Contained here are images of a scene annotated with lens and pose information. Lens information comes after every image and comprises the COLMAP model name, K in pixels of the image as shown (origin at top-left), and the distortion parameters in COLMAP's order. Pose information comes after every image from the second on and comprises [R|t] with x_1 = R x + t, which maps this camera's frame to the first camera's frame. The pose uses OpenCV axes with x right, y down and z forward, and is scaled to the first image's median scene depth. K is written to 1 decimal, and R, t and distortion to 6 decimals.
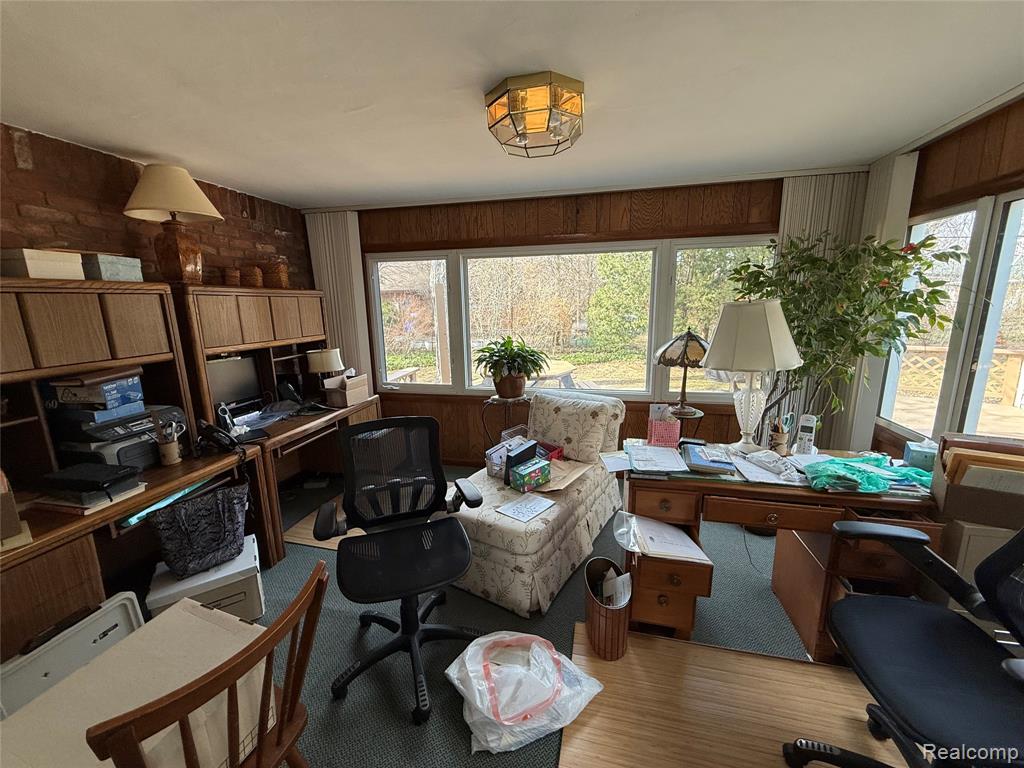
lens RADIAL K [[410.7, 0, 505.9], [0, 410.7, 384.3], [0, 0, 1]] dist [0.001290, 0.000042]
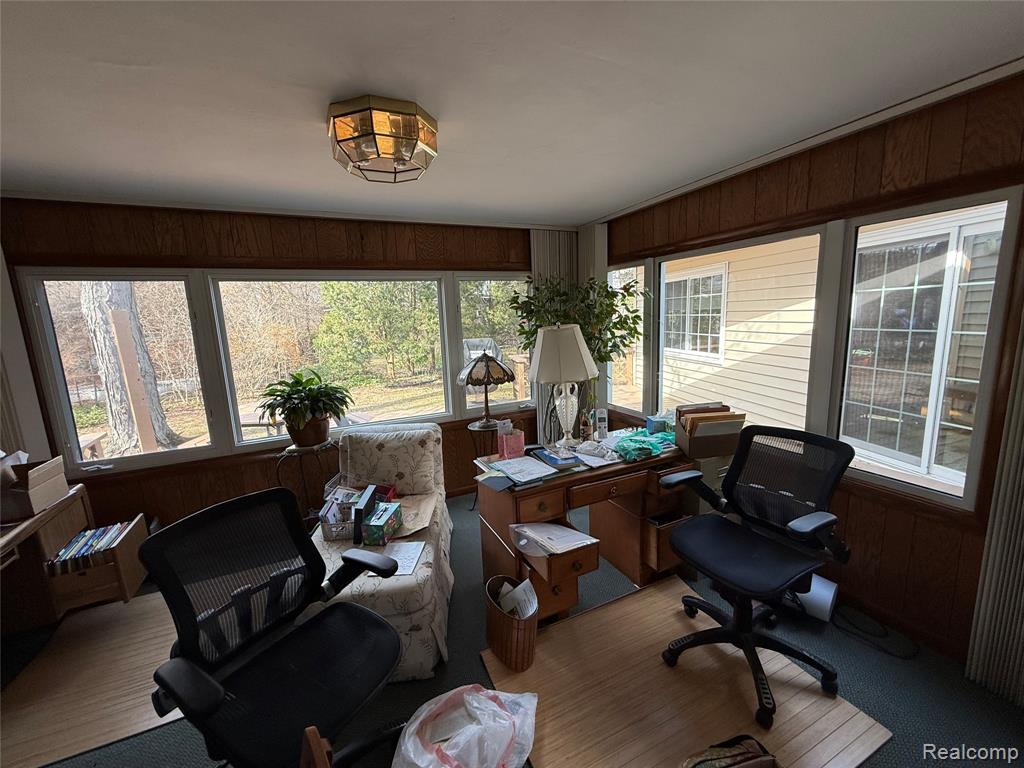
lens RADIAL K [[410.7, 0, 509.2], [0, 410.7, 383.4], [0, 0, 1]] dist [0.001290, 0.000042]
pose [[0.778071, -0.115826, 0.617405, -0.274141], [0.151250, 0.988482, -0.005168, -0.040262], [-0.609696, 0.097404, 0.786628, 0.104298]]
